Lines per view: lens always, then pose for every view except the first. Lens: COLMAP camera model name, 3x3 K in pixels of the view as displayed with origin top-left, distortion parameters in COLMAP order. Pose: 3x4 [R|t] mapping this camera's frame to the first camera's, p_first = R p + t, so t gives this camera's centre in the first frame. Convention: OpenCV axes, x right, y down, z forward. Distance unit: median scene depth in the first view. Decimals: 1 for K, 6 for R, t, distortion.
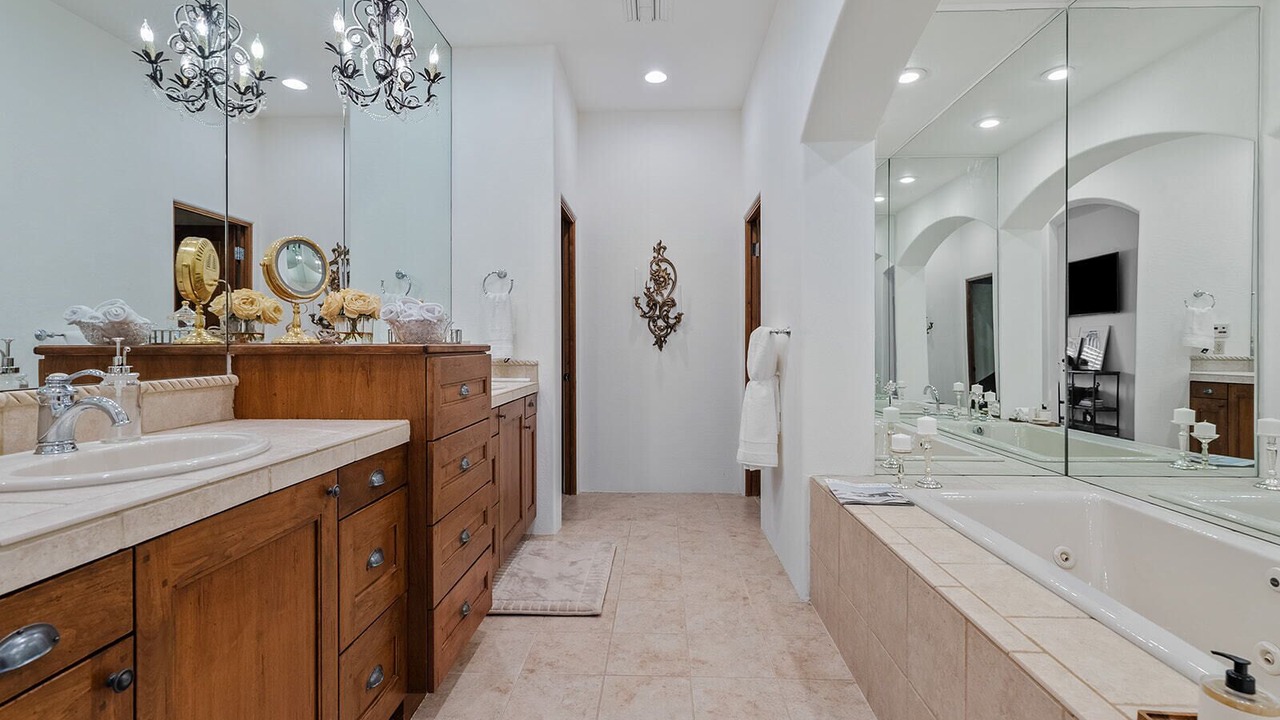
lens RADIAL K [[723.0, 0, 639.8], [0, 723.0, 352.7], [0, 0, 1]] dist [-0.001570, 0.000267]
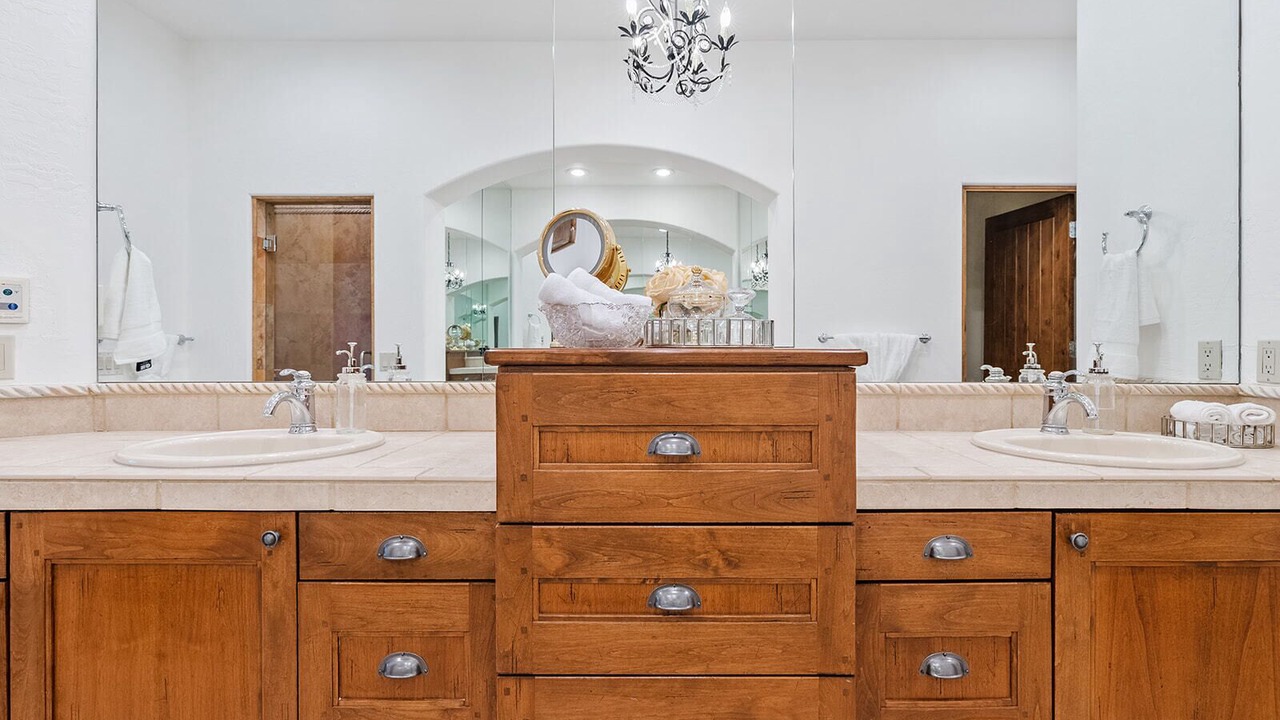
lens RADIAL K [[462.0, 0, 640.0], [0, 462.0, 351.3], [0, 0, 1]] dist [0.002452, 0.000171]
pose [[0.013466, 0.003814, -0.999902, 0.083425], [-0.011427, 0.999928, 0.003660, -0.017132], [0.999844, 0.011377, 0.013509, 1.500694]]
